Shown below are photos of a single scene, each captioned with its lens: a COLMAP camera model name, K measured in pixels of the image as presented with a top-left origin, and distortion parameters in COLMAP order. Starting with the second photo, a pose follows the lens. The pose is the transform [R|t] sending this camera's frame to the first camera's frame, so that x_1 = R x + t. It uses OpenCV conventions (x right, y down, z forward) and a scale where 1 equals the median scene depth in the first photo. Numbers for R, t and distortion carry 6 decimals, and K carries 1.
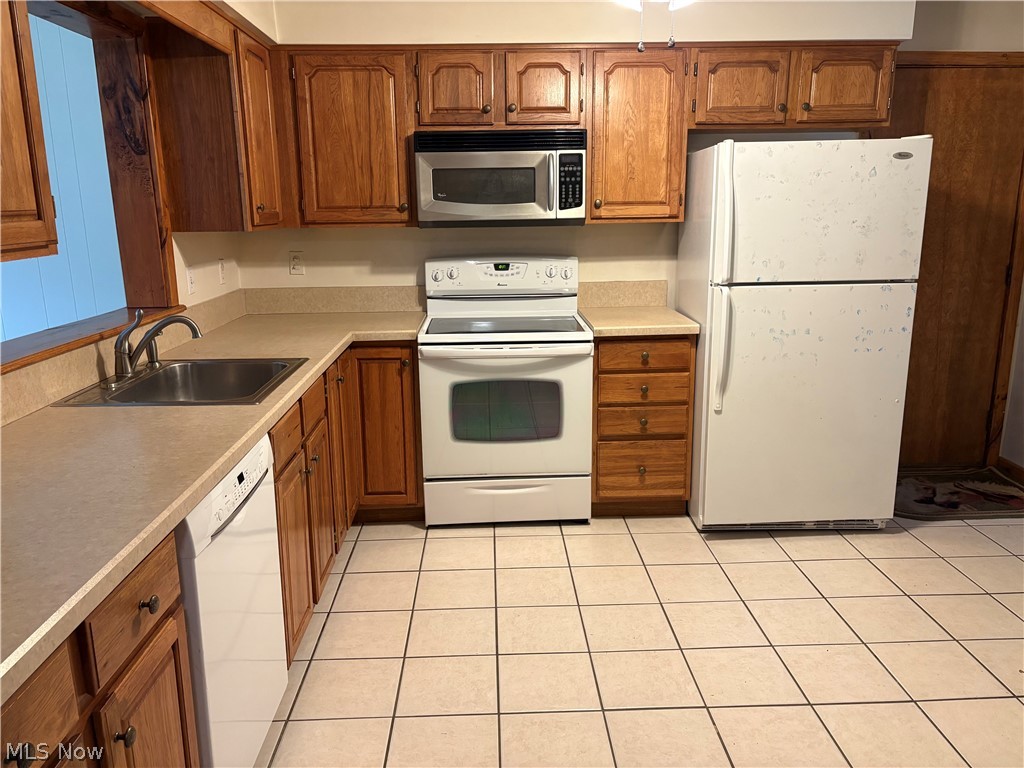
lens RADIAL K [[768.8, 0, 511.9], [0, 768.8, 389.8], [0, 0, 1]] dist [0.038842, -0.034123]
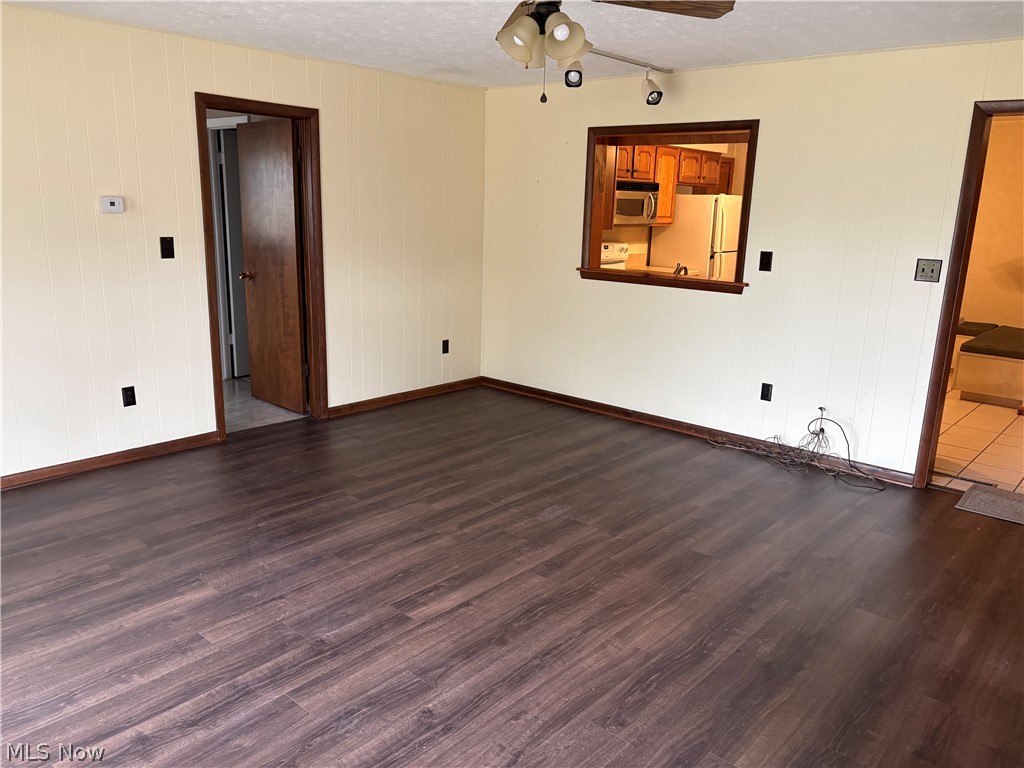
lens RADIAL K [[768.8, 0, 511.1], [0, 768.8, 384.8], [0, 0, 1]] dist [0.038842, -0.034123]
pose [[0.687221, -0.135747, 0.713652, -1.786970], [0.132756, 0.989310, 0.060342, 0.038626], [-0.714215, 0.053273, 0.697896, -0.187278]]
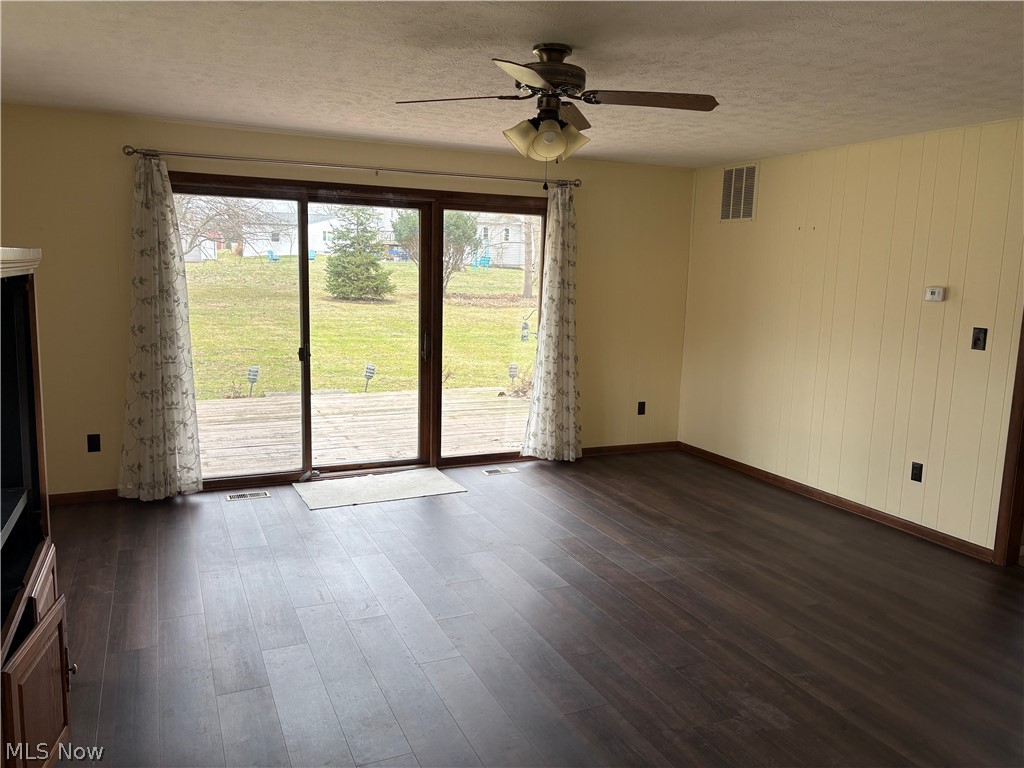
lens RADIAL K [[768.8, 0, 506.0], [0, 768.8, 388.9], [0, 0, 1]] dist [0.038842, -0.034123]
pose [[0.372346, 0.165371, -0.913242, 3.300682], [-0.243615, 0.966908, 0.075762, -0.161069], [0.895550, 0.194269, 0.400311, 0.294252]]
